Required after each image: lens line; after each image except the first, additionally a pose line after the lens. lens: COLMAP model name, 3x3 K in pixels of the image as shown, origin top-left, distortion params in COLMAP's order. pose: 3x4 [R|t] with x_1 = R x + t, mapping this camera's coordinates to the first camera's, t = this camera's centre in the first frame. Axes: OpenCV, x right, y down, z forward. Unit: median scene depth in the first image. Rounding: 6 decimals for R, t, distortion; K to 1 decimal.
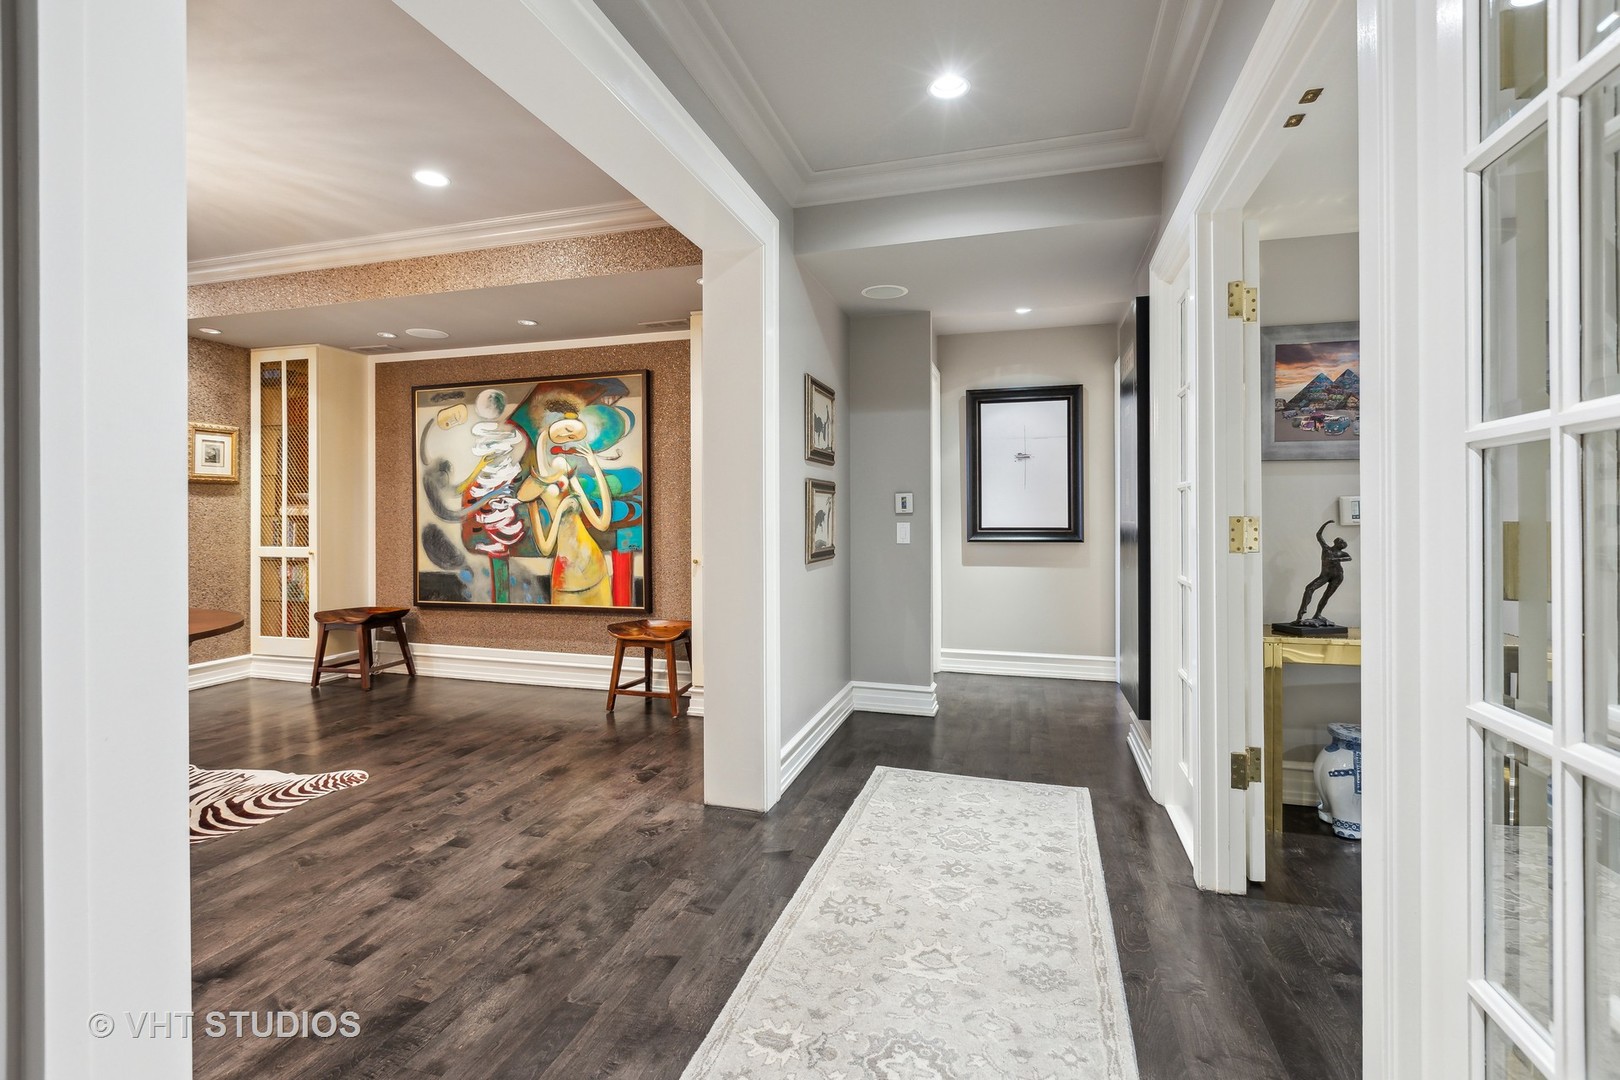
lens RADIAL K [[747.7, 0, 807.5], [0, 747.7, 513.1], [0, 0, 1]] dist [0.001983, 0.000907]
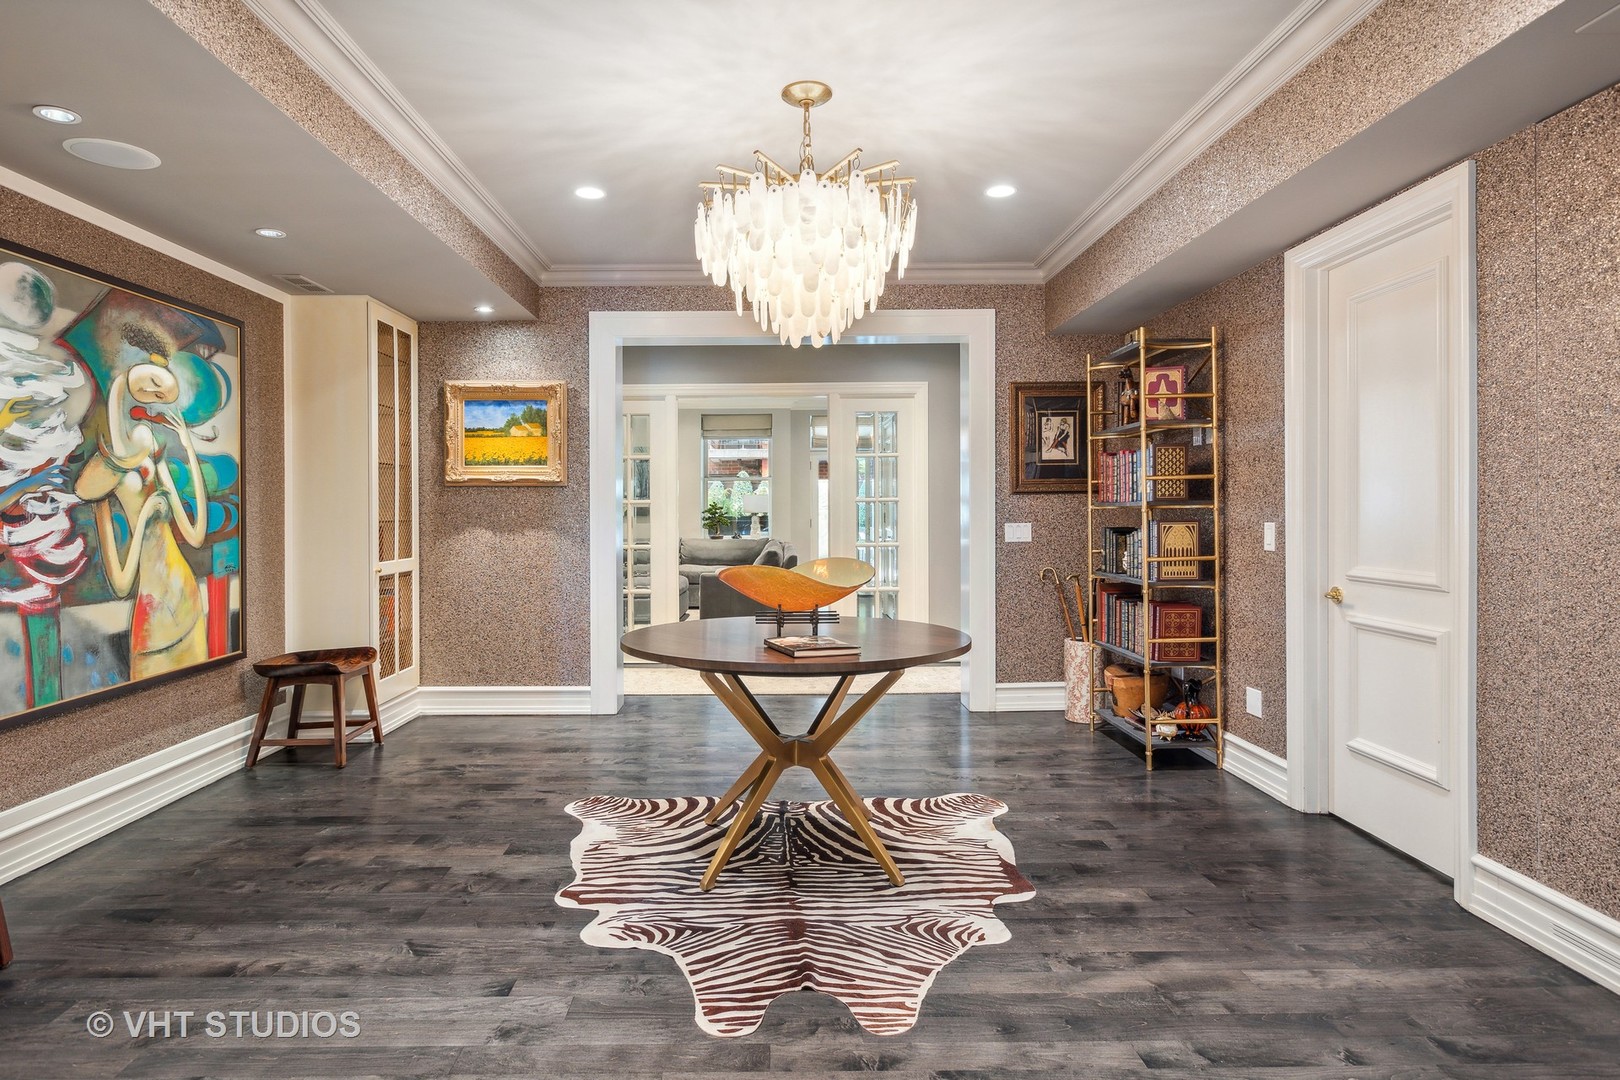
lens RADIAL K [[877.3, 0, 777.8], [0, 877.3, 531.2], [0, 0, 1]] dist [-0.000638, -0.000243]
pose [[-0.289037, -0.017013, 0.957167, -1.141078], [0.011382, 0.999710, 0.021206, -0.000865], [-0.957250, 0.017024, -0.288760, 0.725393]]
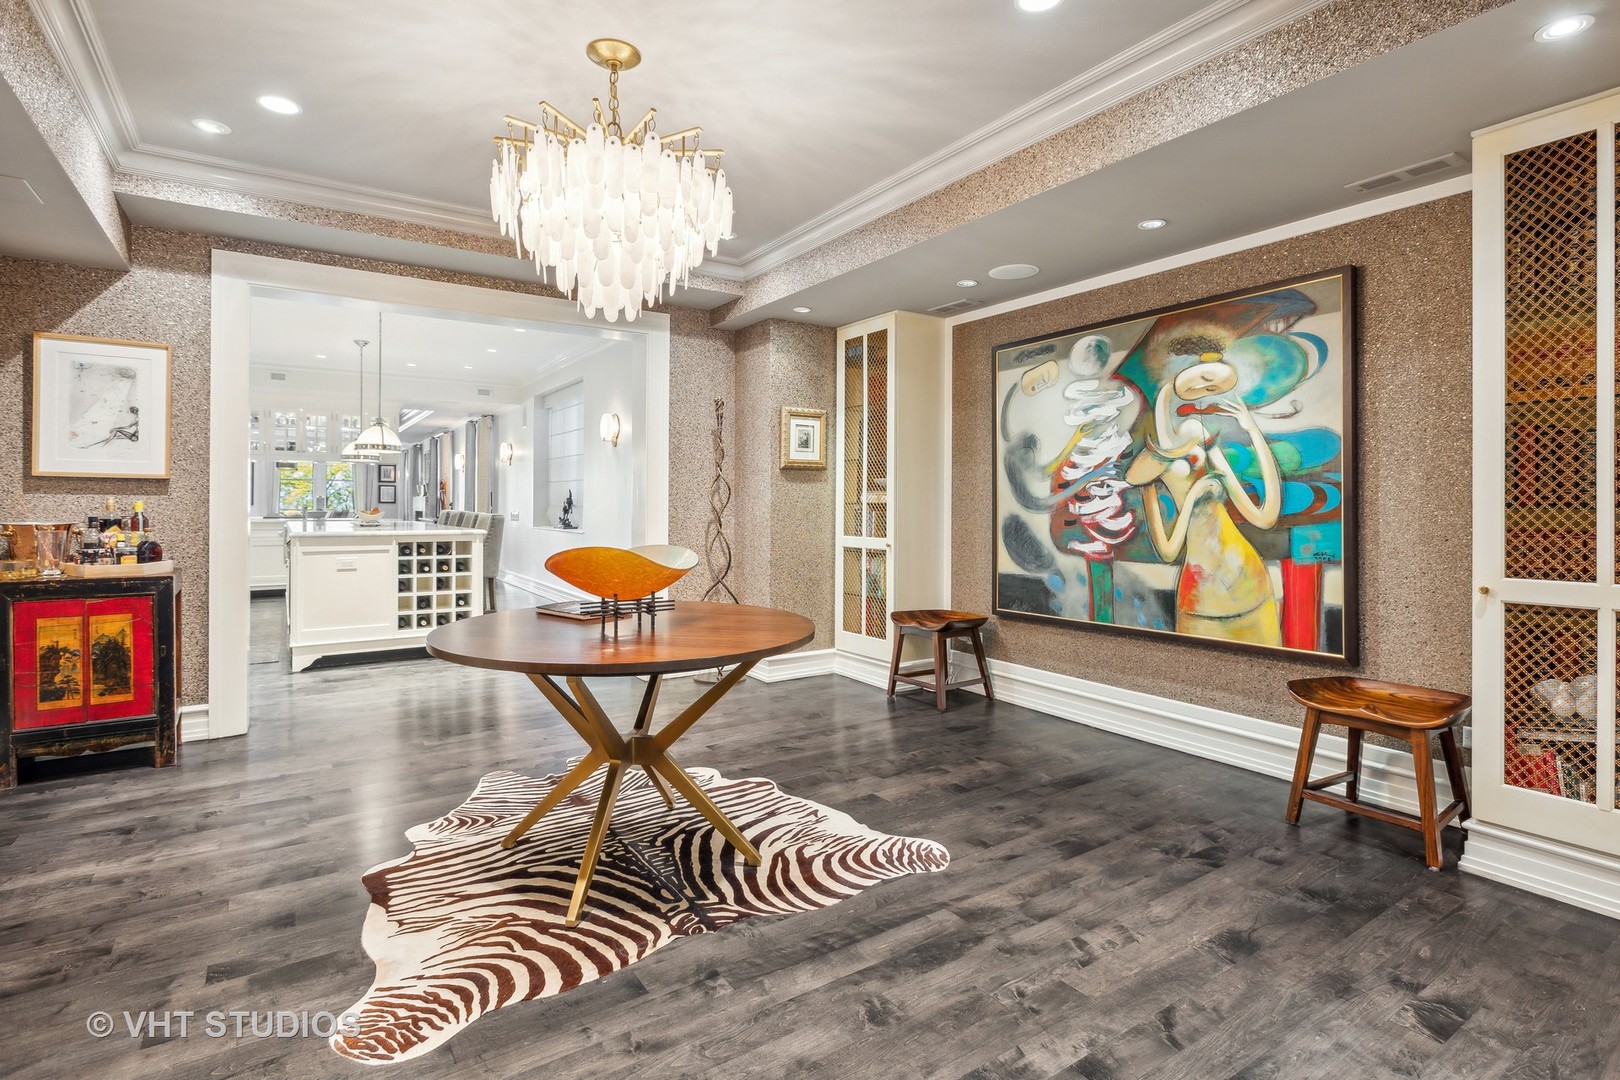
lens RADIAL K [[790.2, 0, 797.6], [0, 790.2, 504.0], [0, 0, 1]] dist [0.001622, -0.000247]
pose [[0.762188, 0.005494, -0.647332, -0.137250], [-0.006628, 0.999978, 0.000683, 0.004672], [0.647321, 0.003770, 0.762208, 0.213155]]
